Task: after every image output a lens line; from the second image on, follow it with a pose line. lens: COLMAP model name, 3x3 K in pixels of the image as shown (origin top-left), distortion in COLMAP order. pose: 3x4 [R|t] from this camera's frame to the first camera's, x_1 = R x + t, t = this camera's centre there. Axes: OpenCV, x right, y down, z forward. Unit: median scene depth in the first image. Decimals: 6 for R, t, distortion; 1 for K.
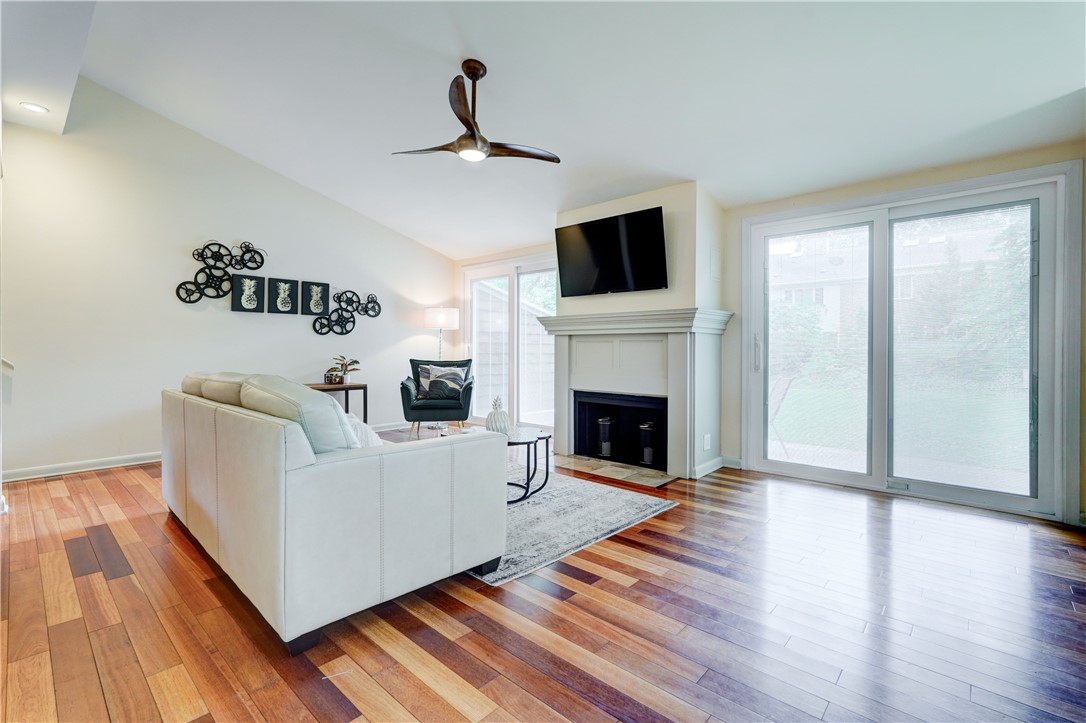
lens RADIAL K [[515.8, 0, 545.9], [0, 515.8, 346.8], [0, 0, 1]] dist [-0.002883, -0.000336]
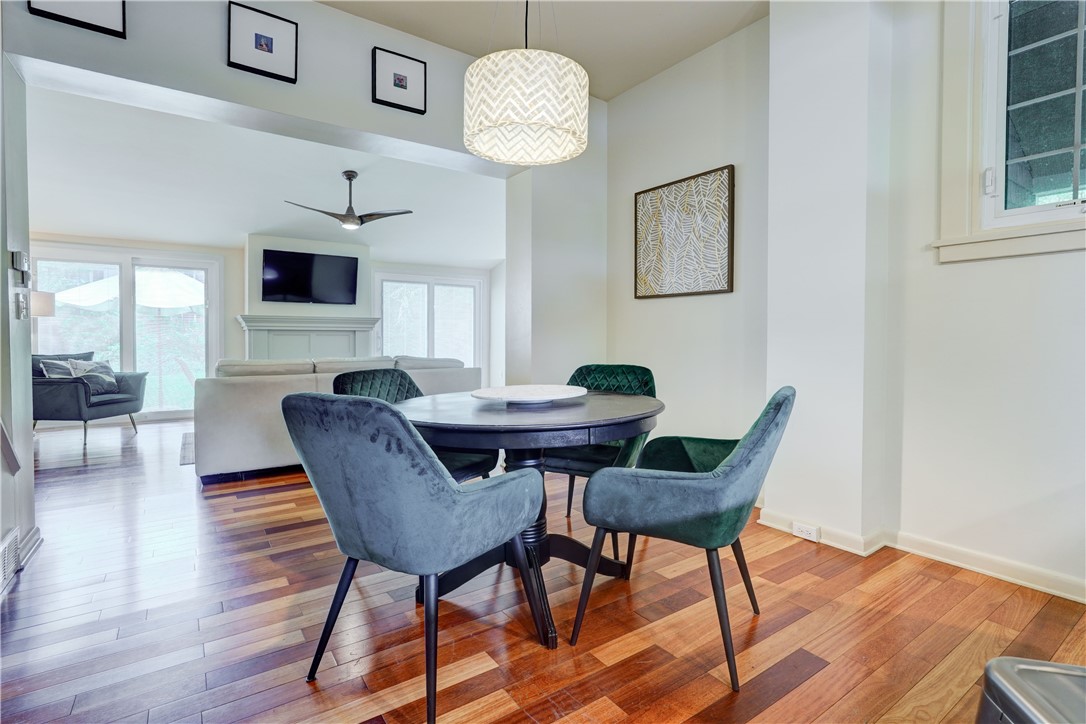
lens RADIAL K [[508.7, 0, 538.1], [0, 508.7, 340.0], [0, 0, 1]] dist [0.005029, 0.000426]
pose [[0.216143, -0.001331, 0.976361, -1.081089], [-0.000859, 0.999998, 0.001554, 0.001086], [-0.976361, -0.001175, 0.216142, 0.037895]]
